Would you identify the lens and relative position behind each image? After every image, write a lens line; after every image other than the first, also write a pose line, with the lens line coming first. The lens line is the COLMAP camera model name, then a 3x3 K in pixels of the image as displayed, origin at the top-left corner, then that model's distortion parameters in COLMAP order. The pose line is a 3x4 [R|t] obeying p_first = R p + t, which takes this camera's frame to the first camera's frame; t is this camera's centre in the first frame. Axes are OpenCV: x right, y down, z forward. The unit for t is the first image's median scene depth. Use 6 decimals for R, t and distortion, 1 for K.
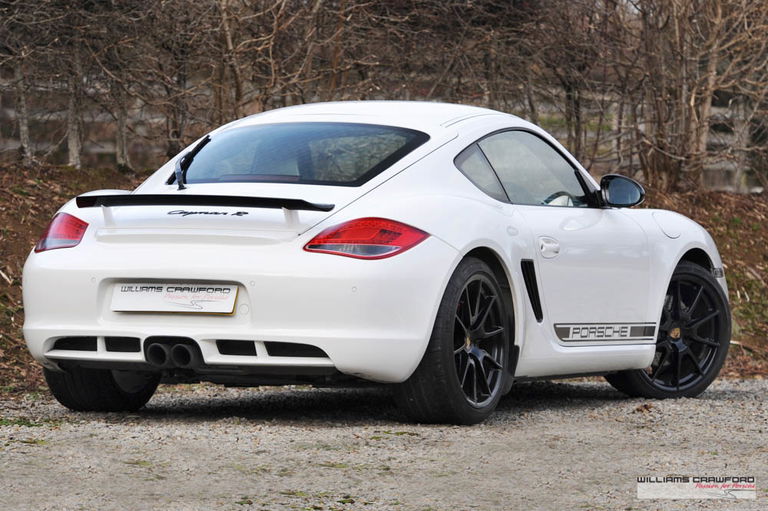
lens RADIAL K [[2952.3, 0, 384.0], [0, 2952.3, 255.8], [0, 0, 1]] dist [-0.308897, 0.000000]
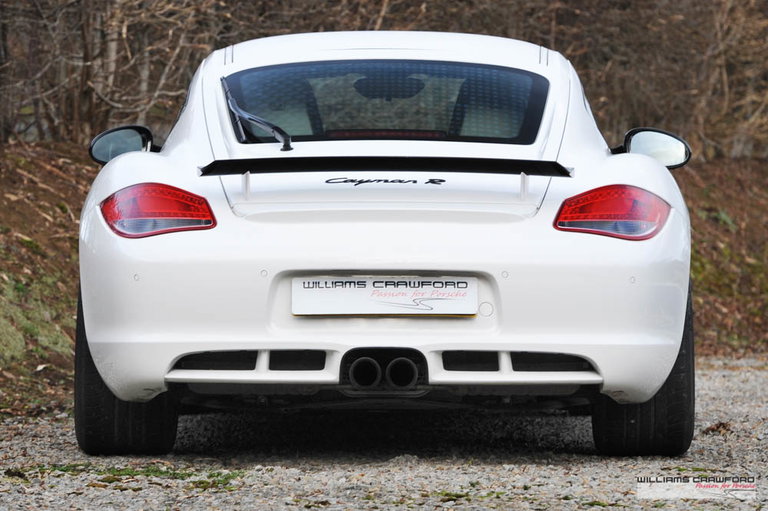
lens RADIAL K [[3728.6, 0, 383.8], [0, 3728.6, 255.5], [0, 0, 1]] dist [0.945305, 0.000000]
pose [[0.976285, -0.015861, 0.215909, -0.273250], [0.014400, 0.999862, 0.008339, -0.003653], [-0.216012, -0.005032, 0.976378, 0.082495]]
